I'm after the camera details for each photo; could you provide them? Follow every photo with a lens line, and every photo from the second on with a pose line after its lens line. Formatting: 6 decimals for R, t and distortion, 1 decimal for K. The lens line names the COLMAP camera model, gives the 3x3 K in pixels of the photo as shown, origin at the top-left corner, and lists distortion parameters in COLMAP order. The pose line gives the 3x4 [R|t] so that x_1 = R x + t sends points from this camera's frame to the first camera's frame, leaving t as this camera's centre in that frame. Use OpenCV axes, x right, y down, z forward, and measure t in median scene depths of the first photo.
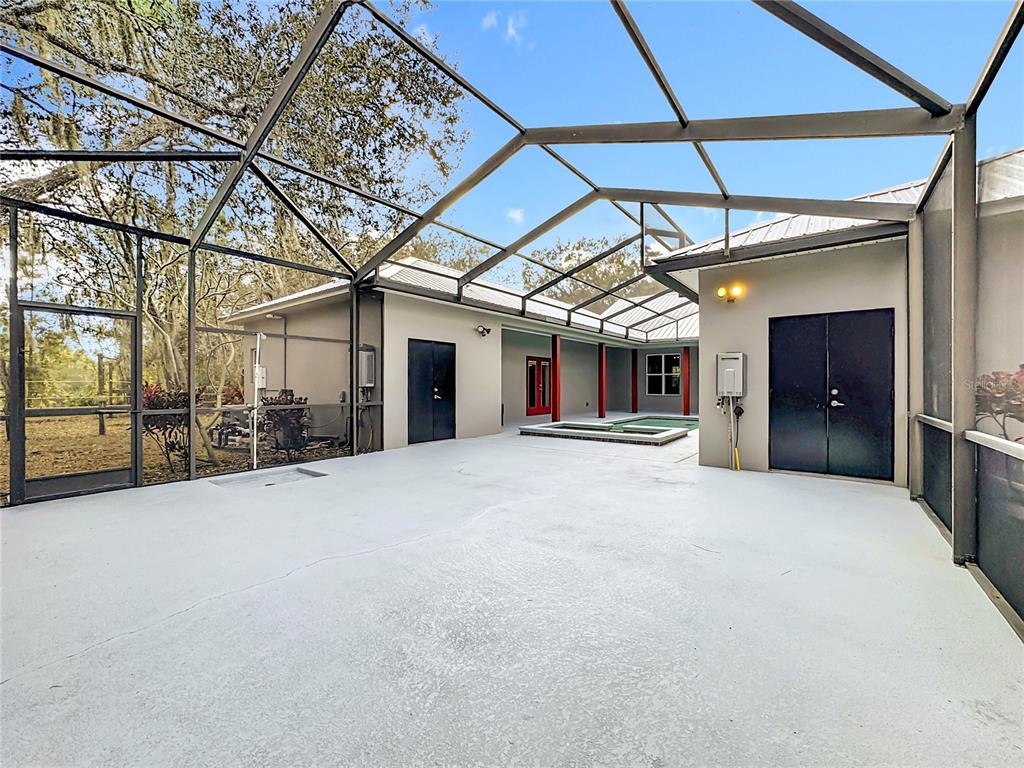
lens RADIAL K [[419.0, 0, 515.4], [0, 419.0, 385.6], [0, 0, 1]] dist [-0.036877, 0.015156]
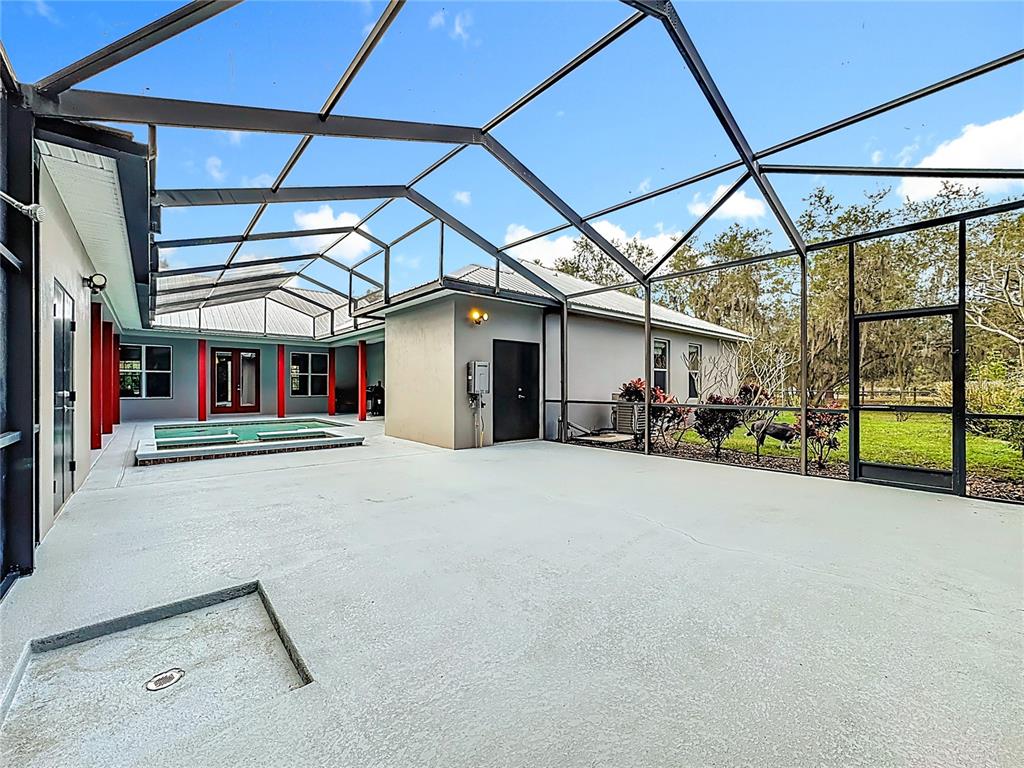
lens RADIAL K [[419.0, 0, 515.4], [0, 419.0, 385.6], [0, 0, 1]] dist [-0.036877, 0.015156]
pose [[0.203049, 0.001435, 0.979167, -0.811390], [-0.001630, 0.999998, -0.001128, 0.001898], [-0.979167, -0.001367, 0.203051, 0.624052]]
